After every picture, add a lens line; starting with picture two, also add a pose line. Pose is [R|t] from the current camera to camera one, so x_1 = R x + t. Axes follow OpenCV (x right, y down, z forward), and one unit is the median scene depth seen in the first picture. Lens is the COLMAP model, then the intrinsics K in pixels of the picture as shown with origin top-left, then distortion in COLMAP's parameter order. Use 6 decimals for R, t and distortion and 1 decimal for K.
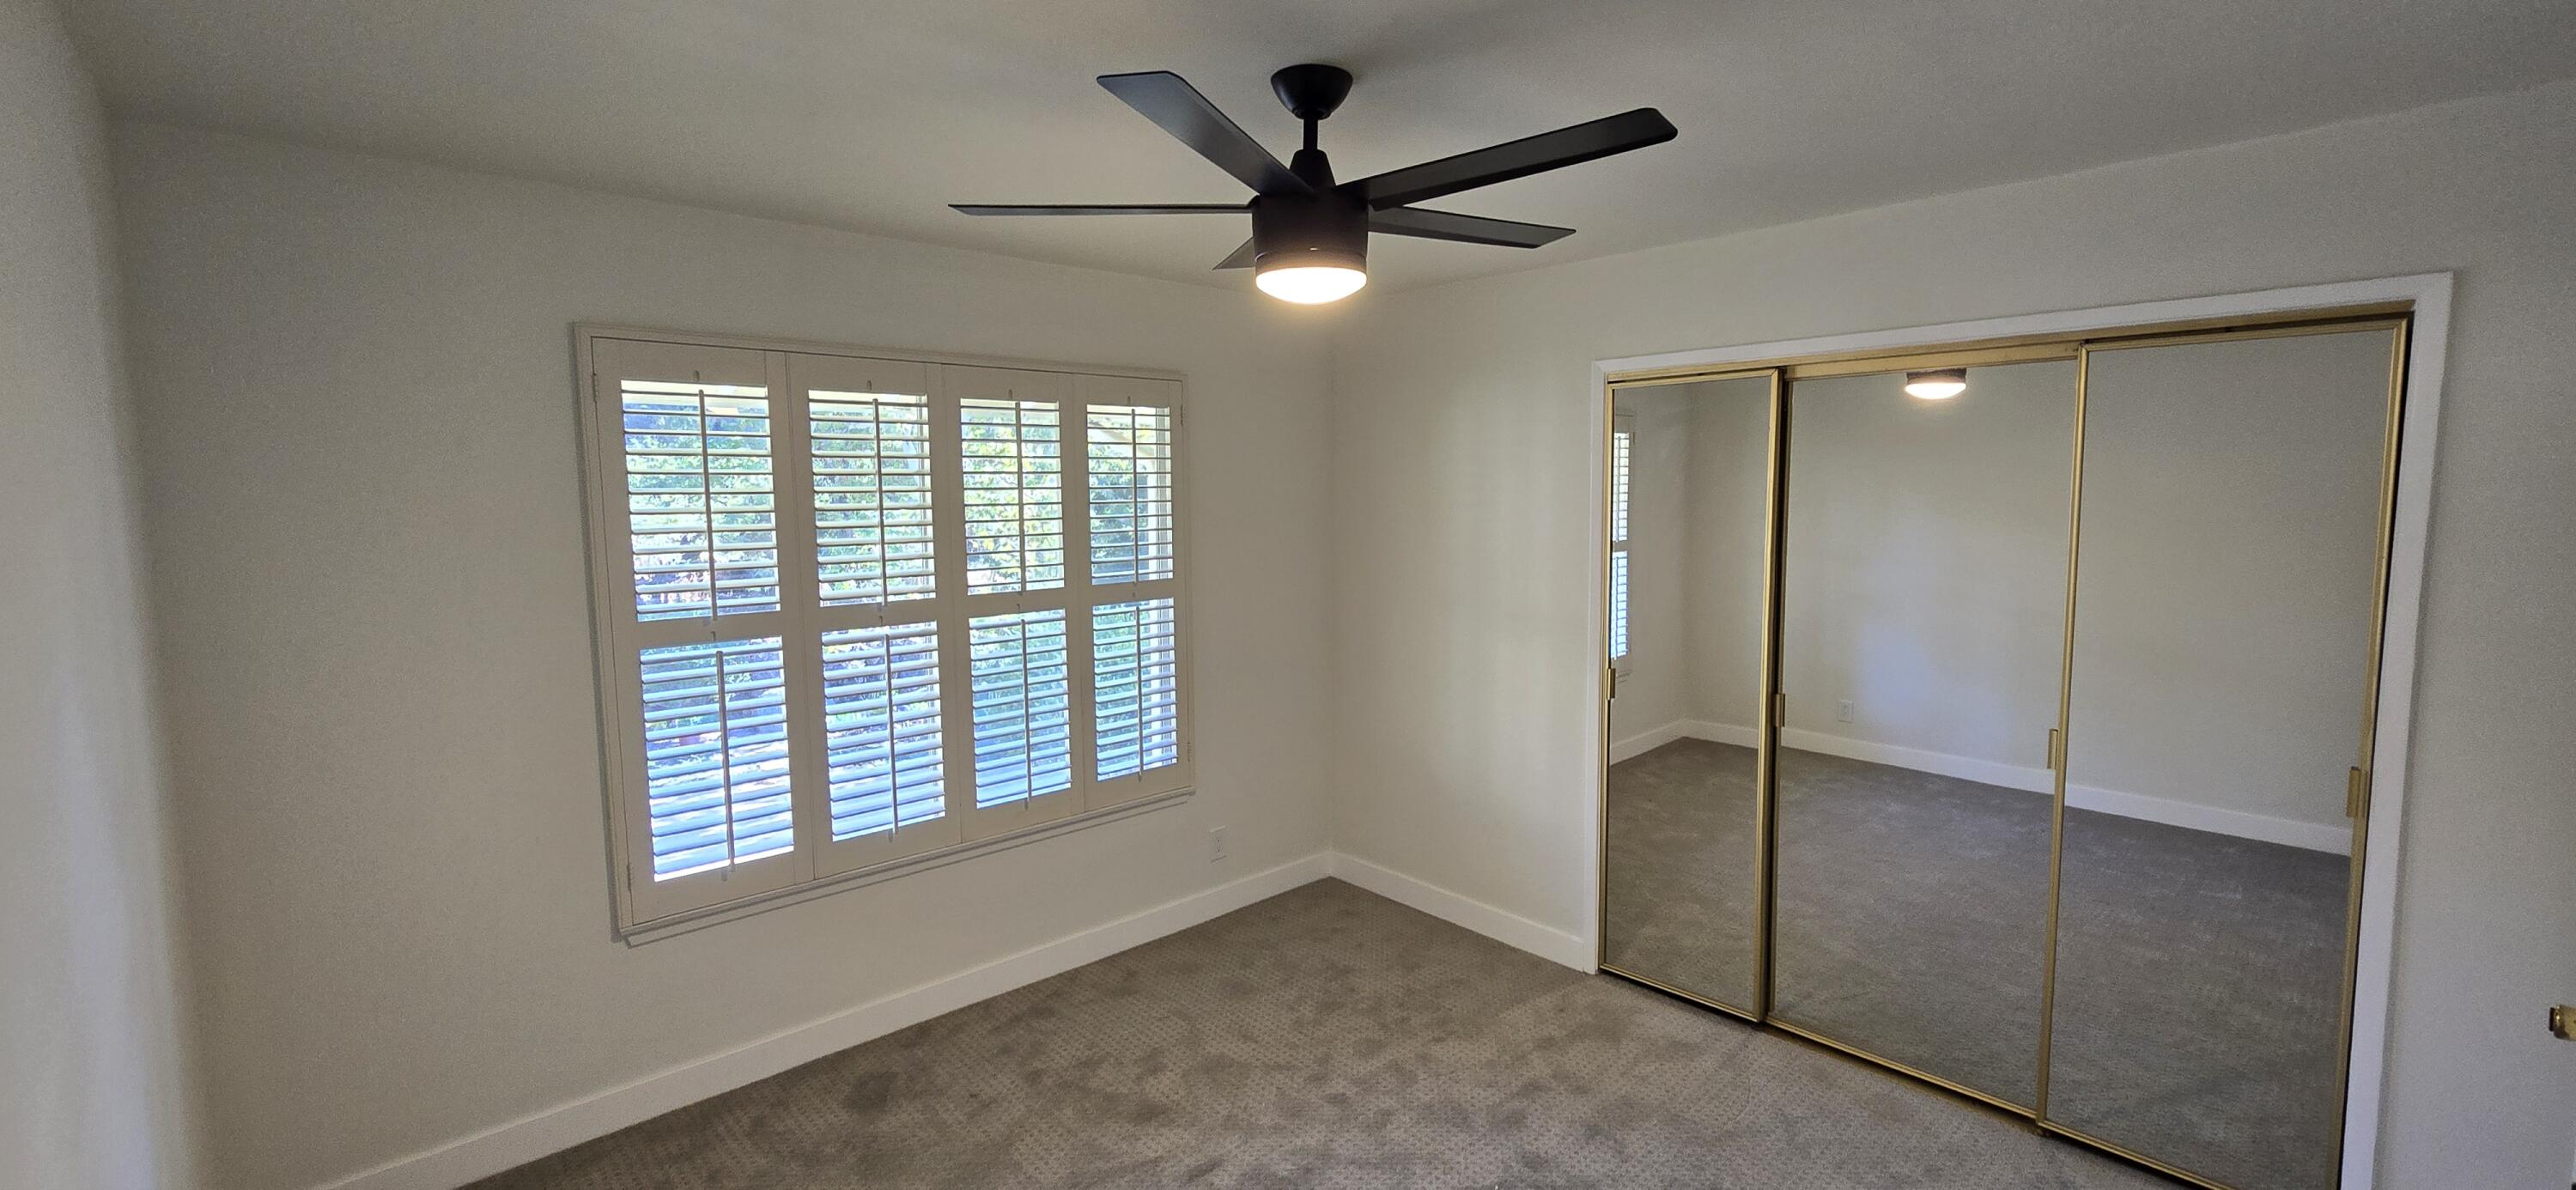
lens RADIAL K [[1062.2, 0, 1303.1], [0, 1062.2, 589.2], [0, 0, 1]] dist [0.000579, 0.000037]
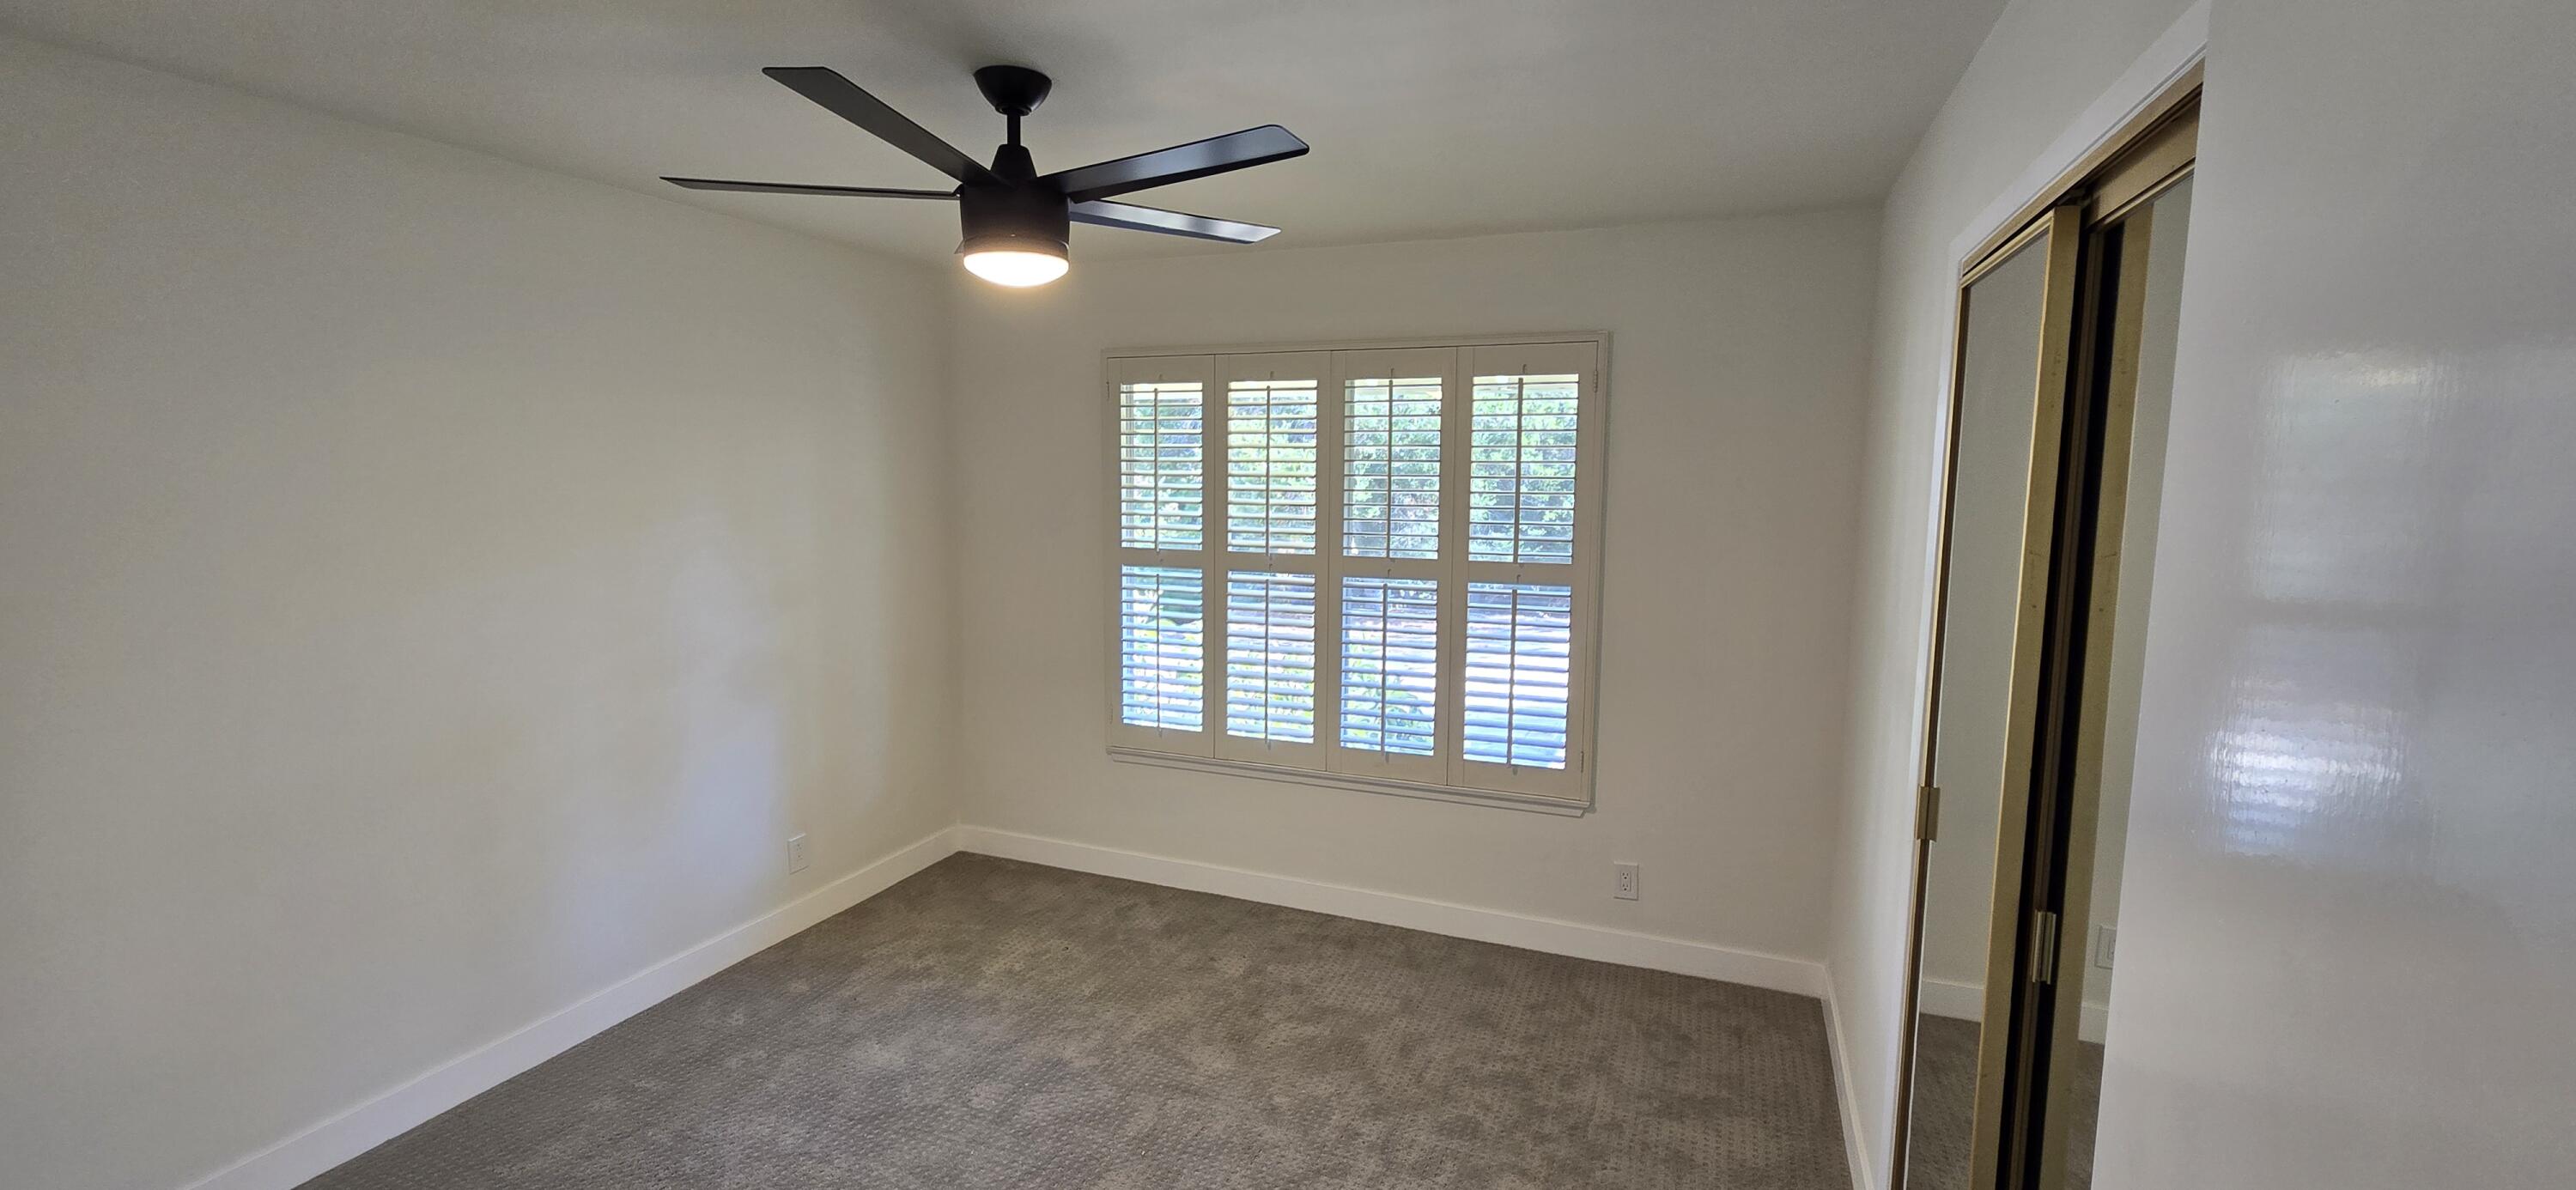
lens RADIAL K [[1062.2, 0, 1303.1], [0, 1062.2, 589.2], [0, 0, 1]] dist [0.000579, 0.000037]
pose [[0.431237, 0.113929, -0.895017, 0.704475], [-0.101676, 0.991813, 0.077261, -0.043346], [0.896491, 0.057684, 0.439290, 0.487957]]
